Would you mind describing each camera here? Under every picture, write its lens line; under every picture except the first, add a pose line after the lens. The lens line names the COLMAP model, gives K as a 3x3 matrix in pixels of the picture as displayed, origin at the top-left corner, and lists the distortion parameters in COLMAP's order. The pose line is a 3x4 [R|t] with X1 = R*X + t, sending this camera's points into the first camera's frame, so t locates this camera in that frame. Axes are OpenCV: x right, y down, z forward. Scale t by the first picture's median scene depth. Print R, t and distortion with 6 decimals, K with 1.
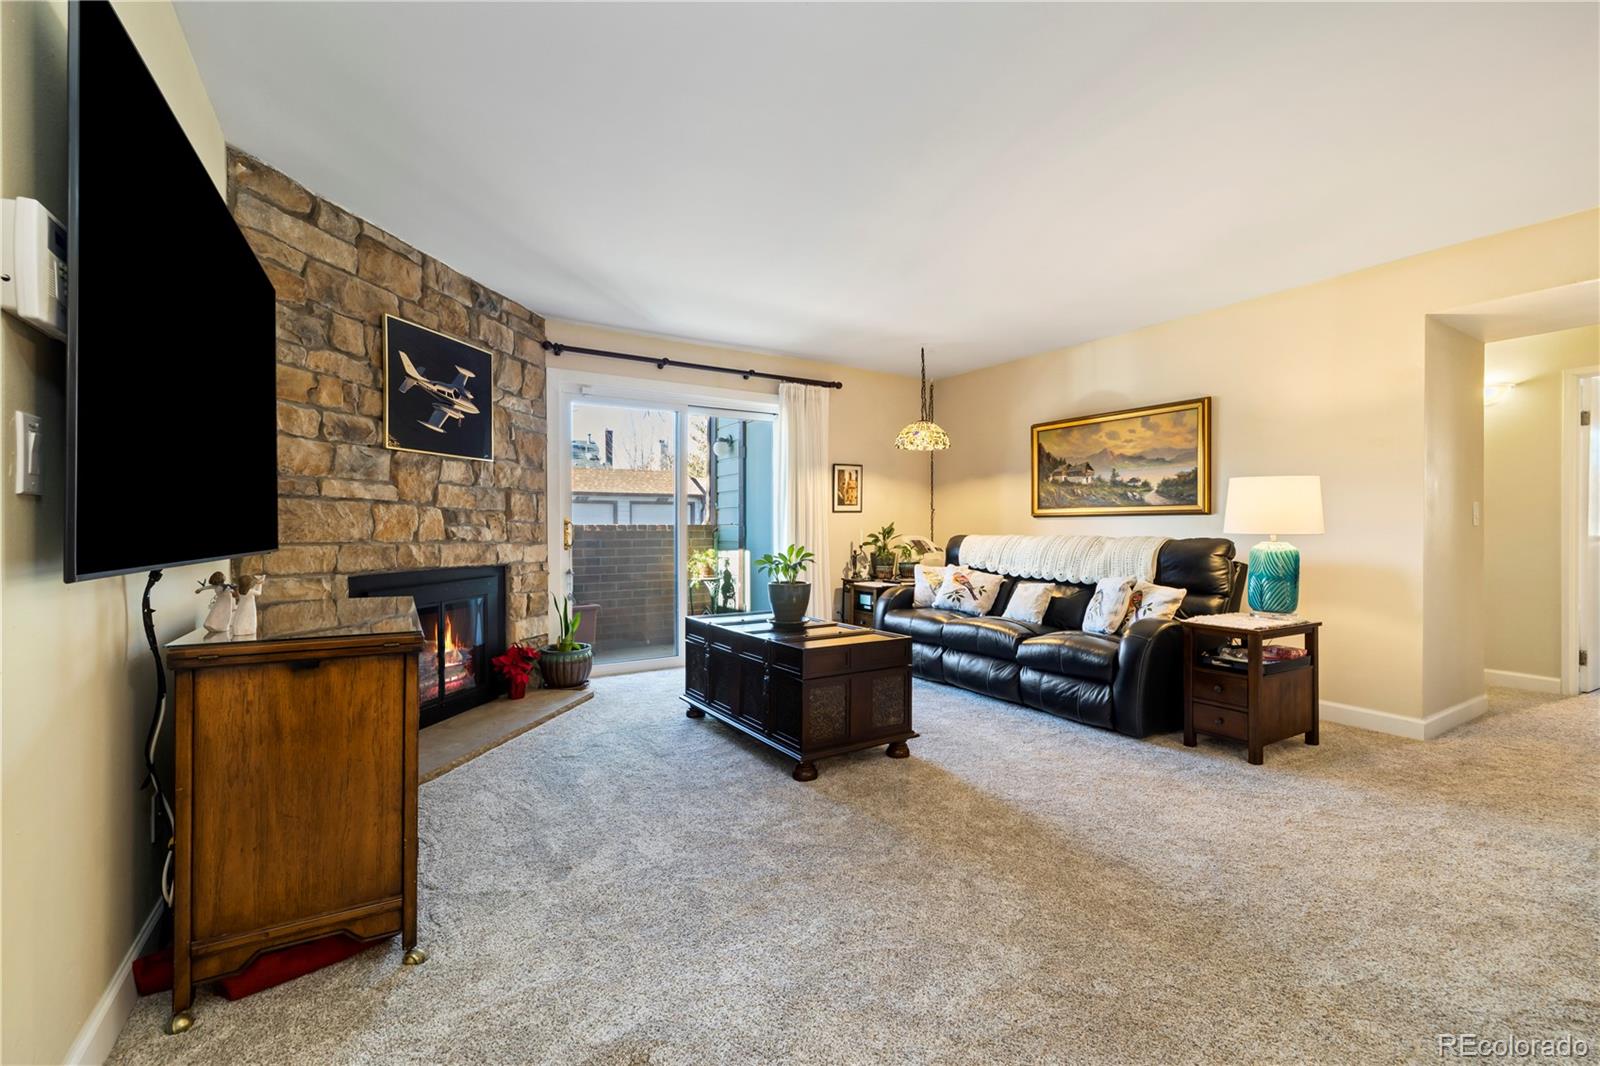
lens RADIAL K [[678.6, 0, 801.4], [0, 678.6, 534.7], [0, 0, 1]] dist [-0.000149, 0.000257]
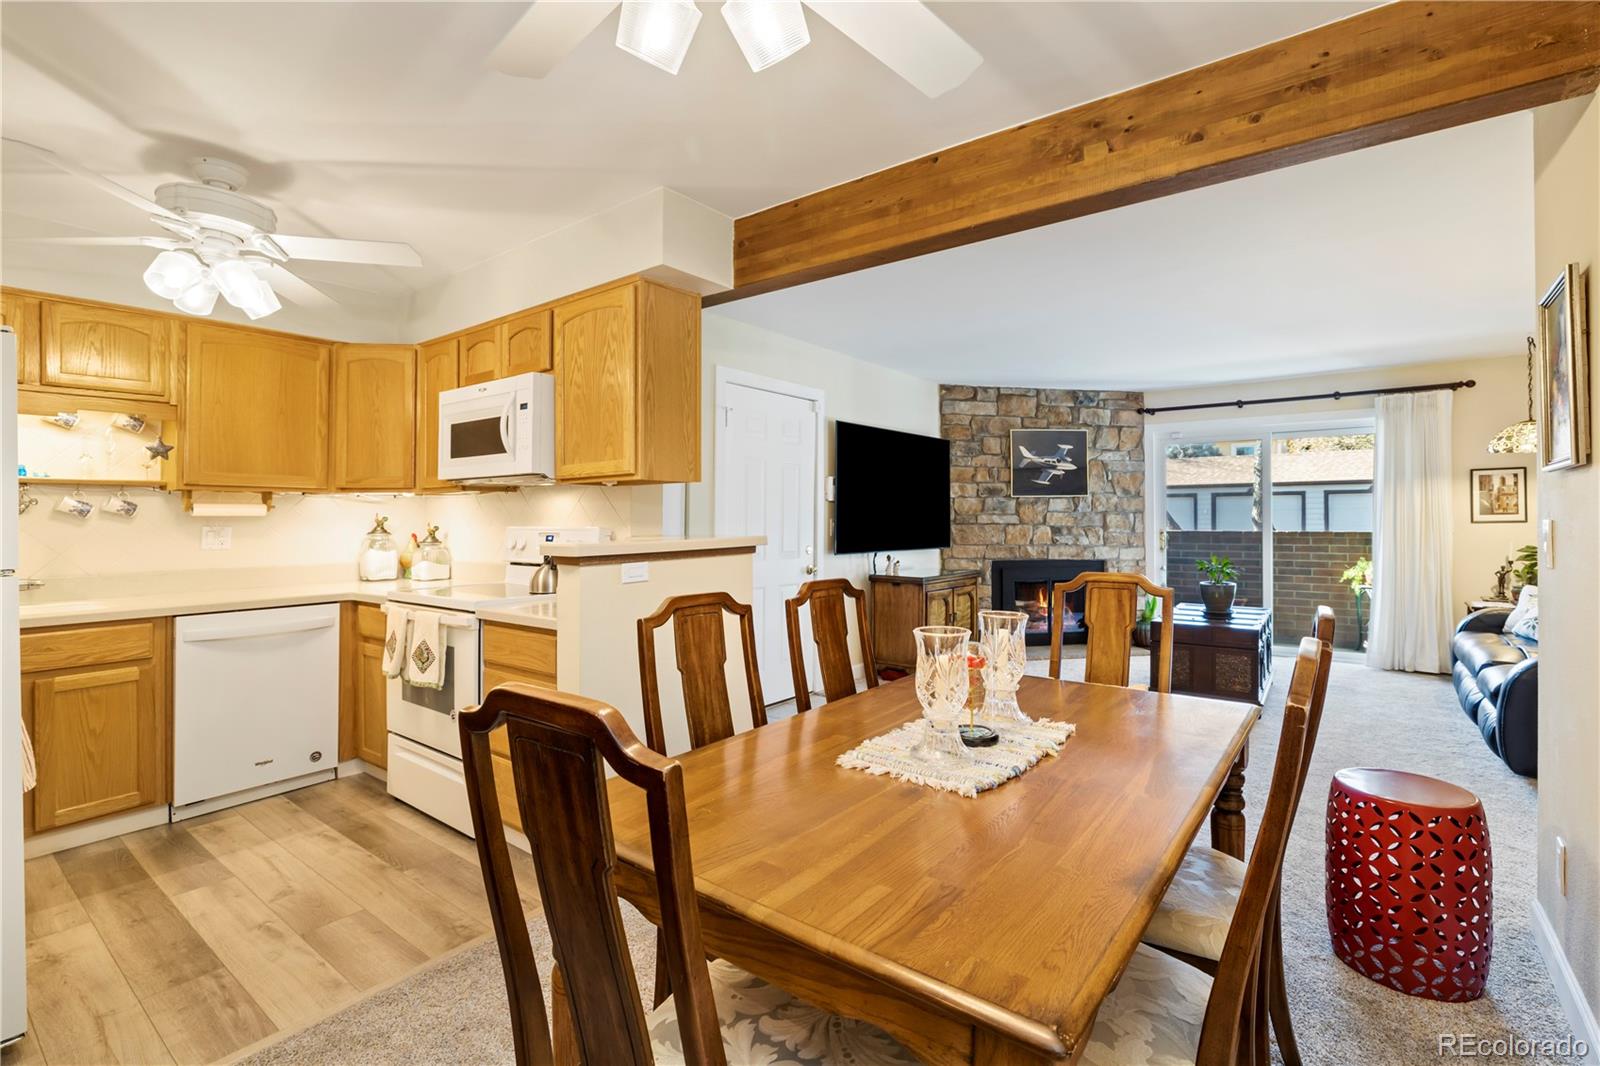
lens RADIAL K [[734.5, 0, 800.0], [0, 734.5, 507.2], [0, 0, 1]] dist [-0.001210, 0.000236]
pose [[0.352590, -0.015148, -0.935655, 1.049693], [-0.006753, 0.999802, -0.018732, -0.047642], [0.935753, 0.012923, 0.352418, -0.298124]]
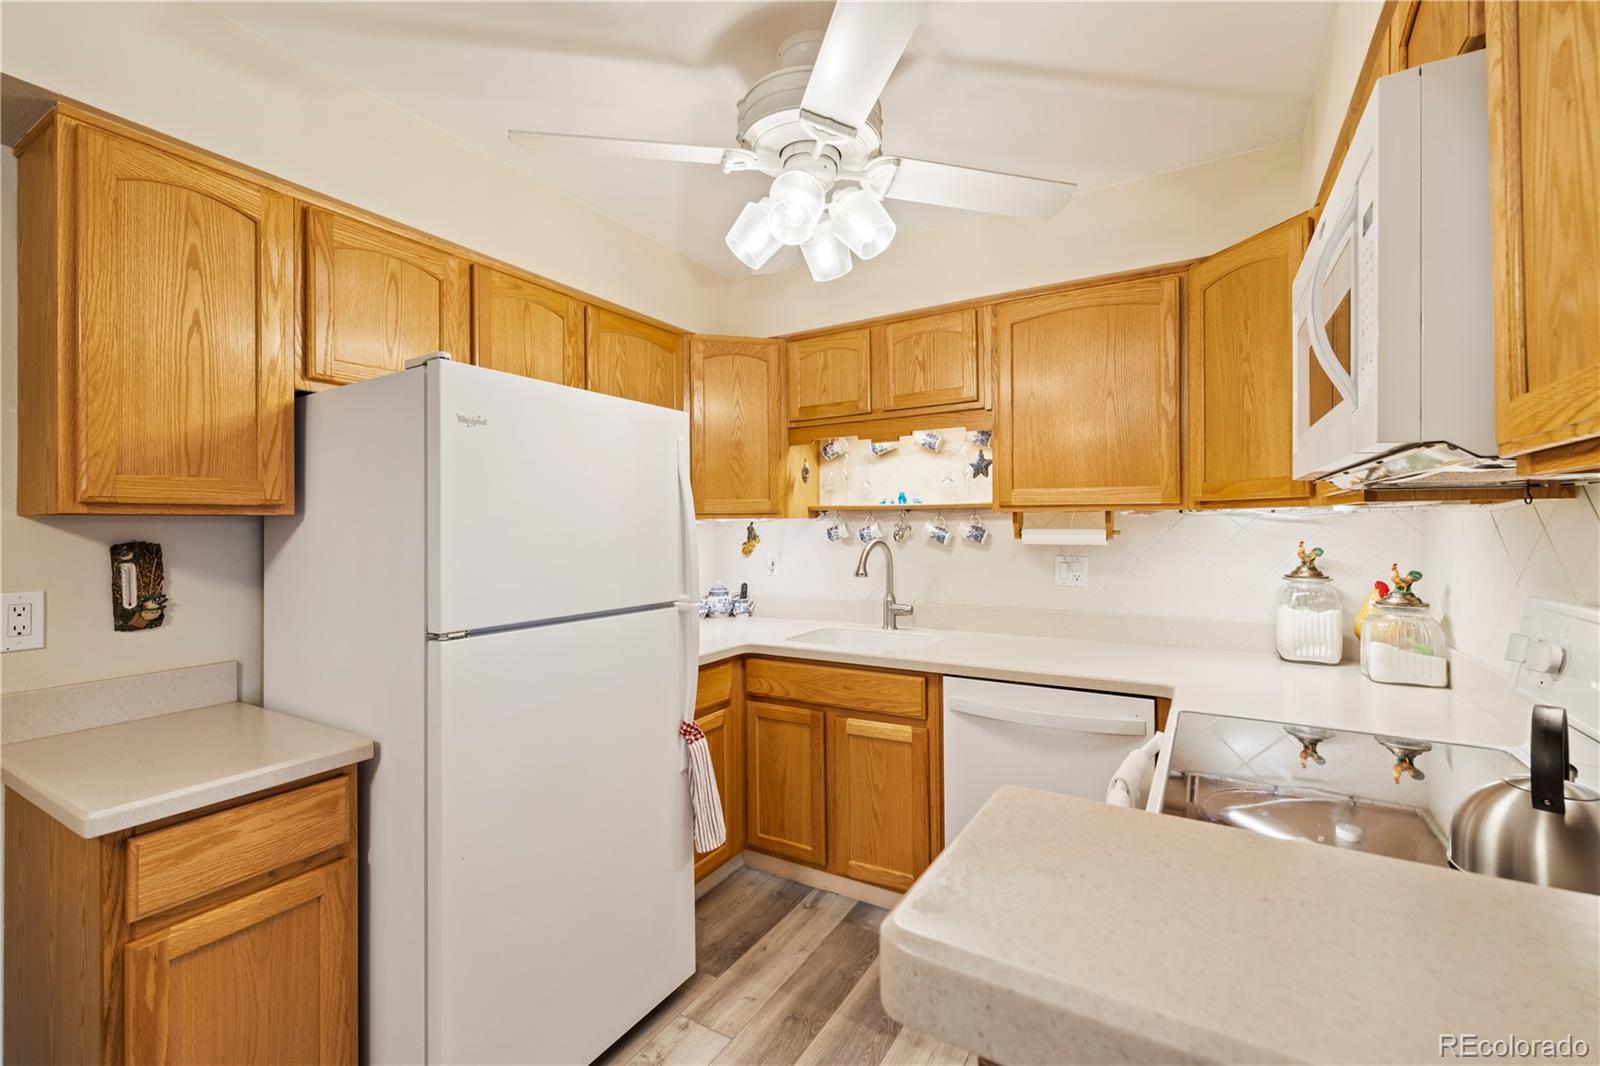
lens RADIAL K [[678.6, 0, 799.3], [0, 678.6, 518.0], [0, 0, 1]] dist [-0.000149, 0.000257]
pose [[-0.889812, 0.003178, -0.456317, 0.408046], [0.002474, 0.999995, 0.002141, -0.078412], [0.456321, 0.000776, -0.889815, -0.179453]]
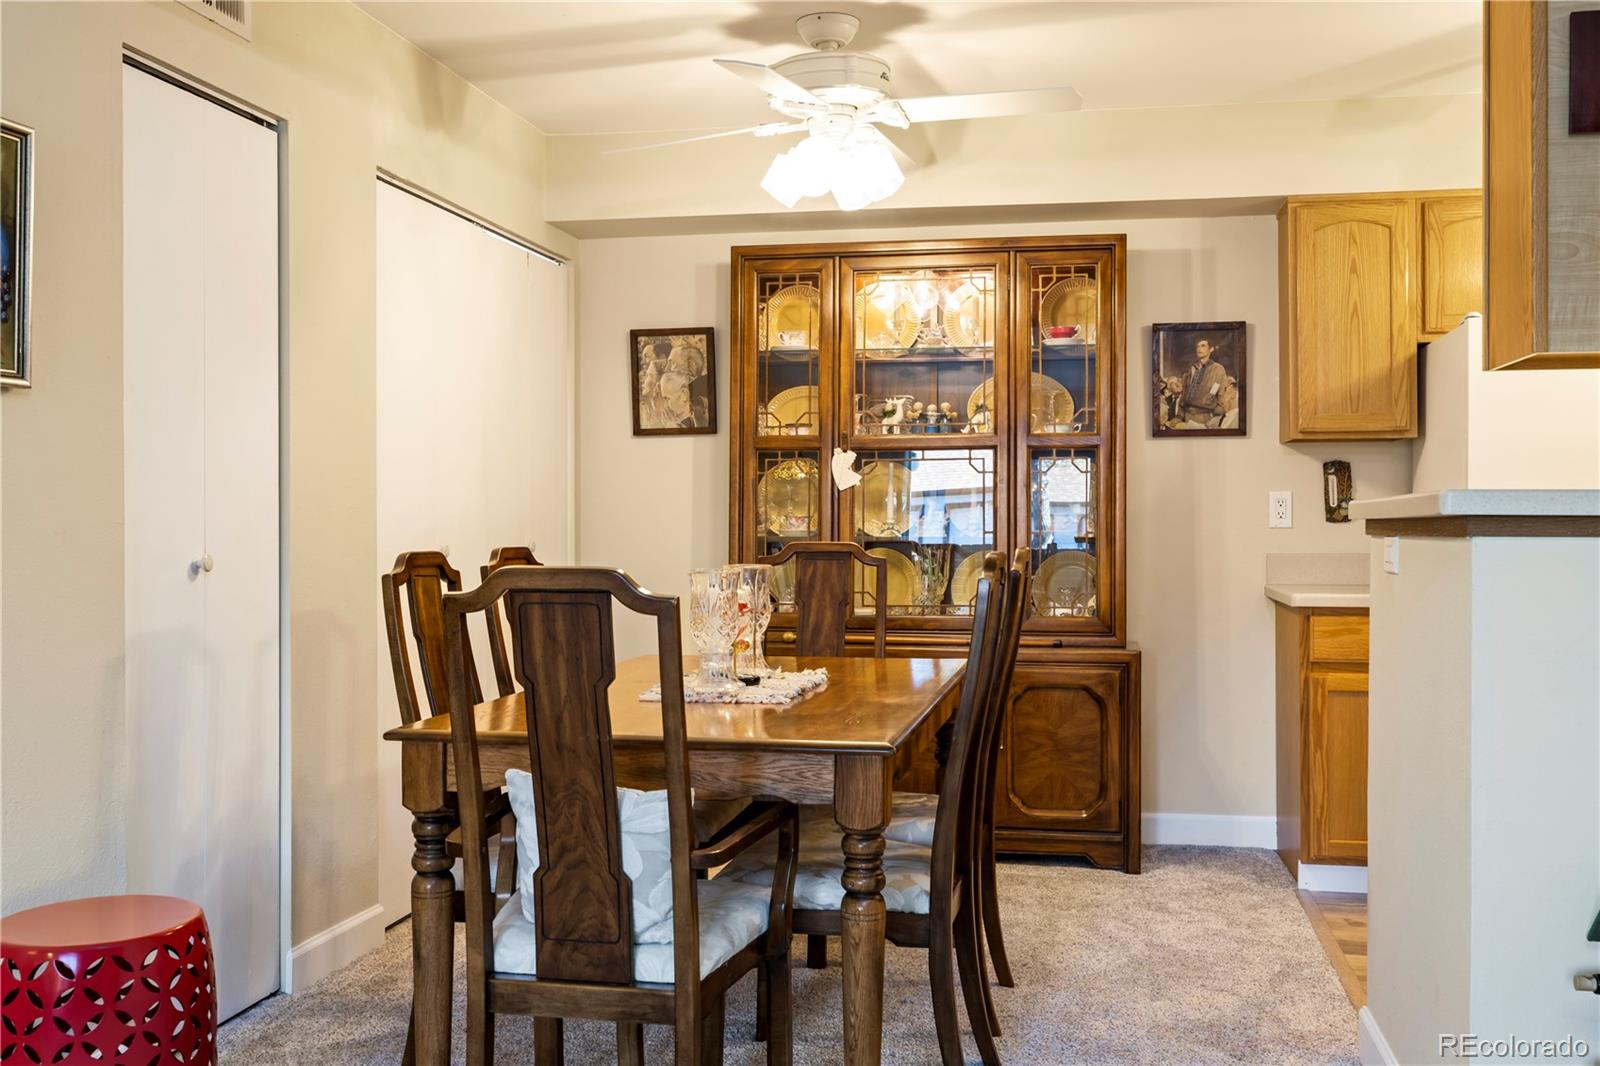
lens RADIAL K [[1513.2, 0, 791.2], [0, 1513.2, 496.2], [0, 0, 1]] dist [0.001055, 0.000000]
pose [[-0.728944, 0.010314, 0.684496, -0.014320], [0.009667, 0.999942, -0.004773, -0.026991], [-0.684505, 0.003138, -0.729001, 0.627435]]
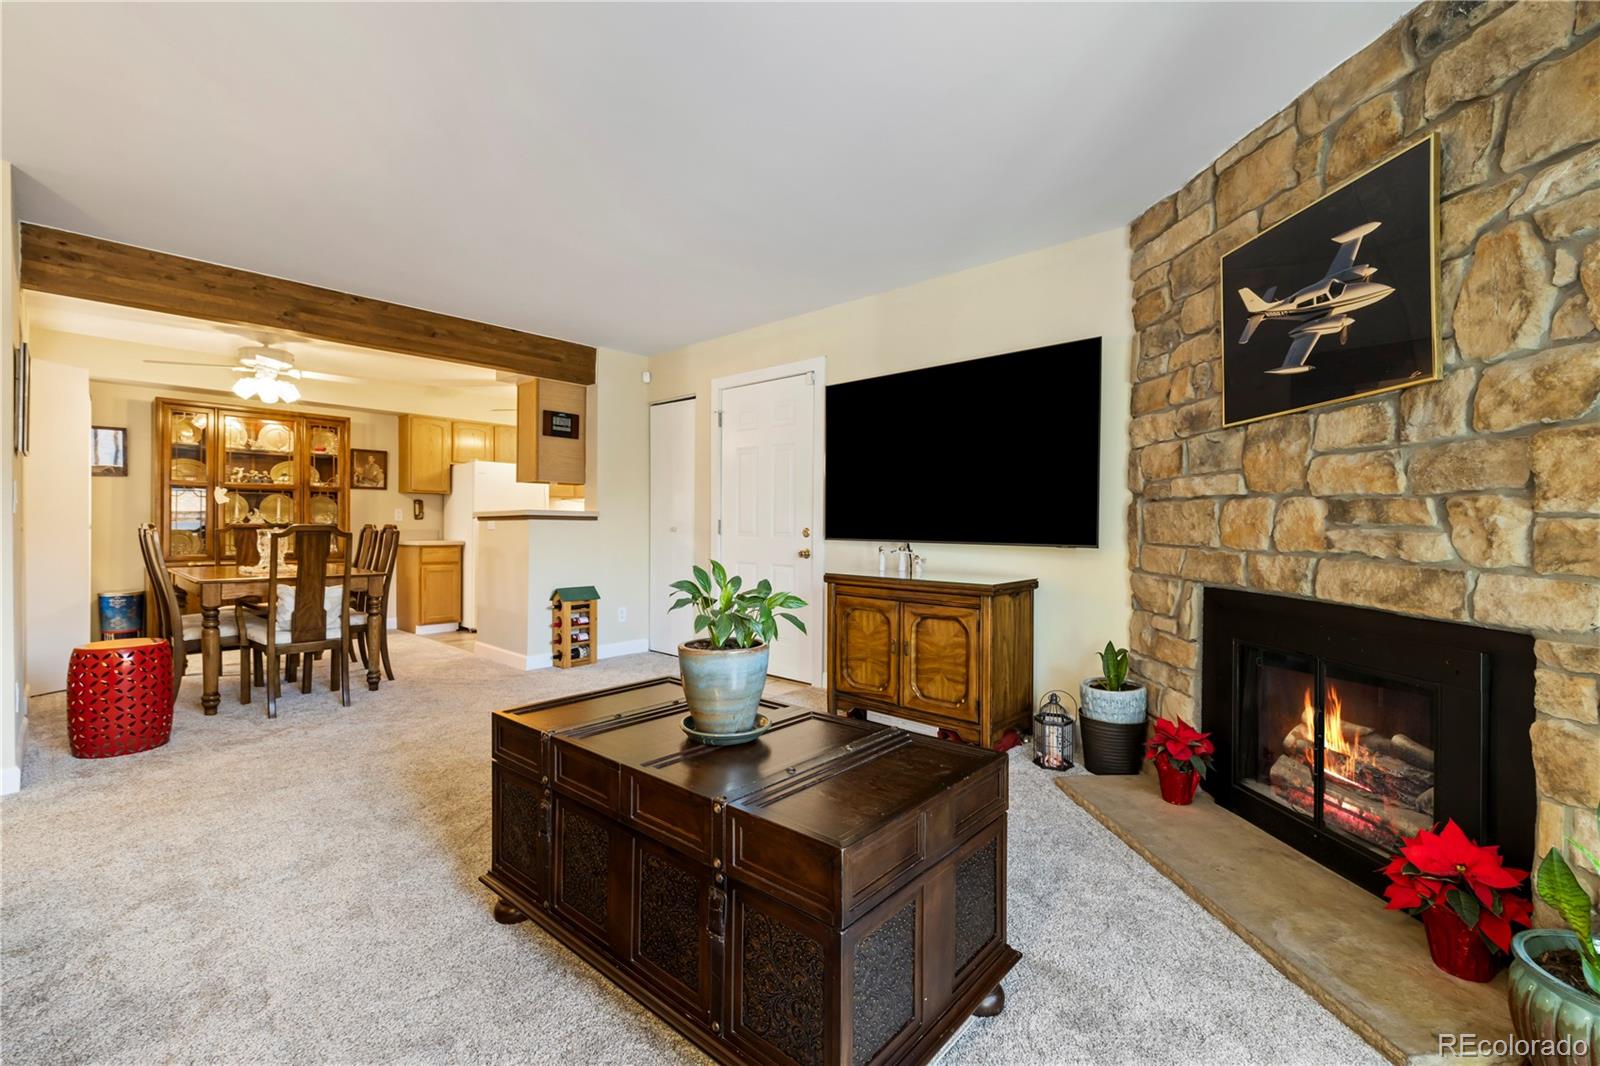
lens RADIAL K [[678.6, 0, 800.4], [0, 678.6, 533.1], [0, 0, 1]] dist [-0.000149, 0.000257]
pose [[-0.961843, -0.002307, -0.273593, 0.060635], [-0.008578, 0.999727, 0.021725, -0.017402], [0.273469, 0.023243, -0.961600, 1.442591]]
